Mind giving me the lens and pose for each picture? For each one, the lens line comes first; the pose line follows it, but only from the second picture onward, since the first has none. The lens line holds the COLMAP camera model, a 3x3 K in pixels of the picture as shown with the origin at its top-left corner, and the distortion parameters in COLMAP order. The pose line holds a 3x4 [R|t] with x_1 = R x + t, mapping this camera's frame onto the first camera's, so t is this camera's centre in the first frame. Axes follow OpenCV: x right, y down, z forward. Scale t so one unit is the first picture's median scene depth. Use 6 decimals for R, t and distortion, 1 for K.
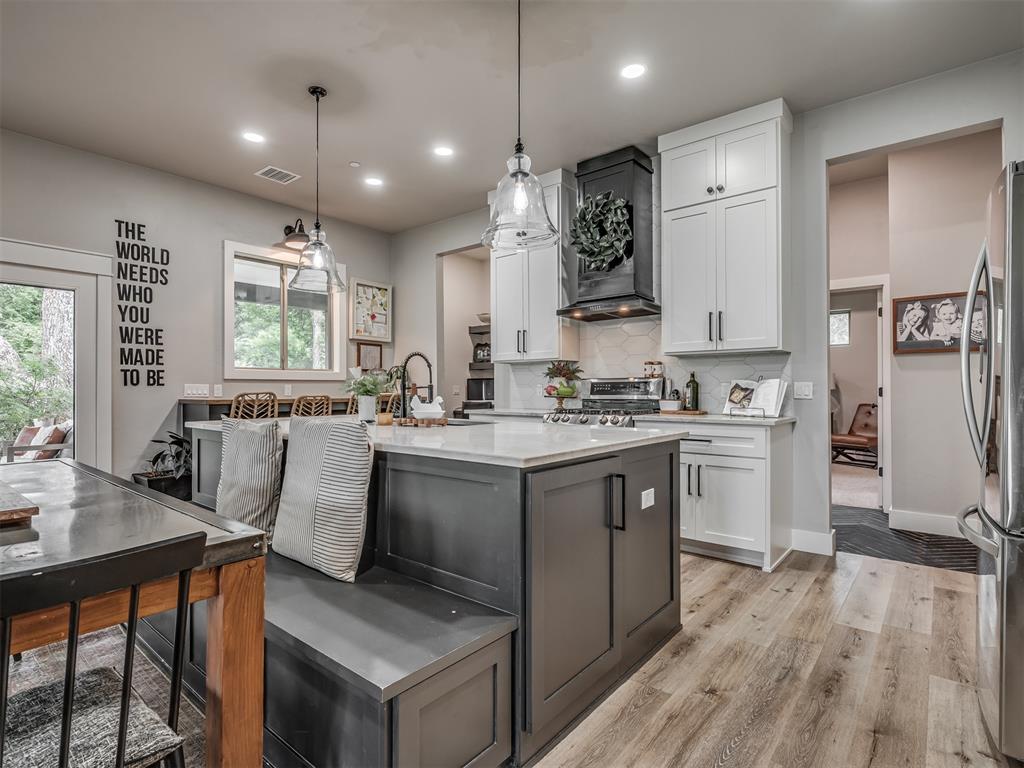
lens RADIAL K [[527.6, 0, 510.0], [0, 527.6, 386.4], [0, 0, 1]] dist [-0.002633, -0.000211]
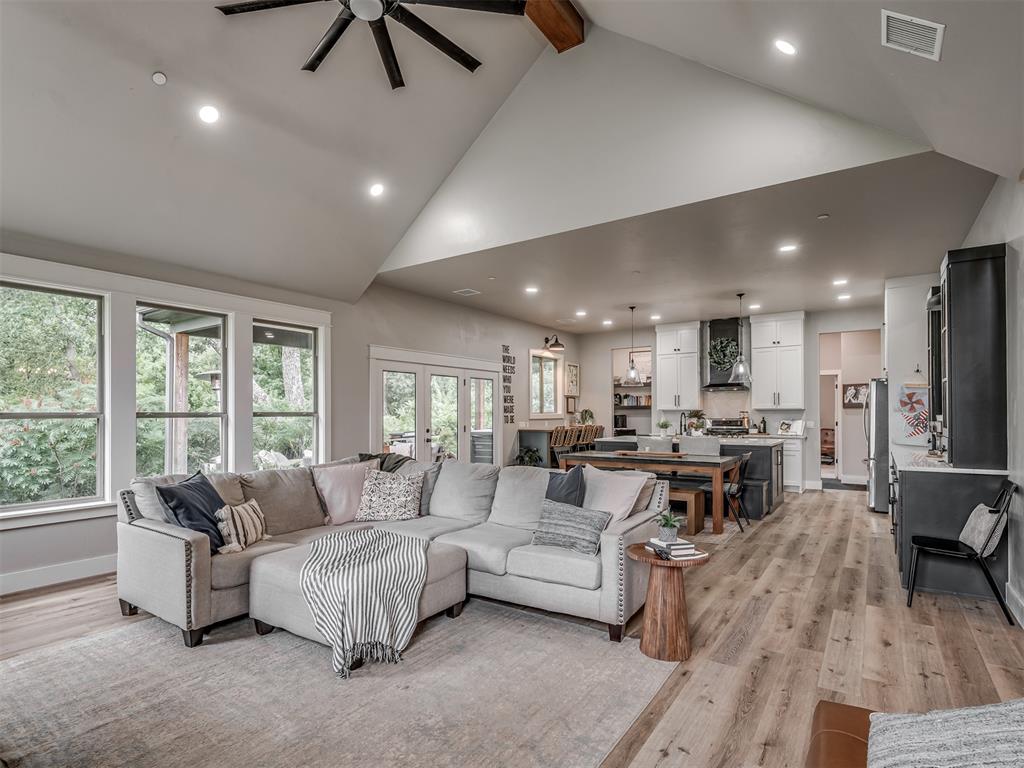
lens RADIAL K [[527.6, 0, 532.6], [0, 527.6, 409.4], [0, 0, 1]] dist [-0.002633, -0.000211]
pose [[0.993312, -0.002163, 0.115442, -0.896238], [0.002383, 0.999996, -0.001771, -0.055078], [-0.115438, 0.002034, 0.993313, -1.144877]]
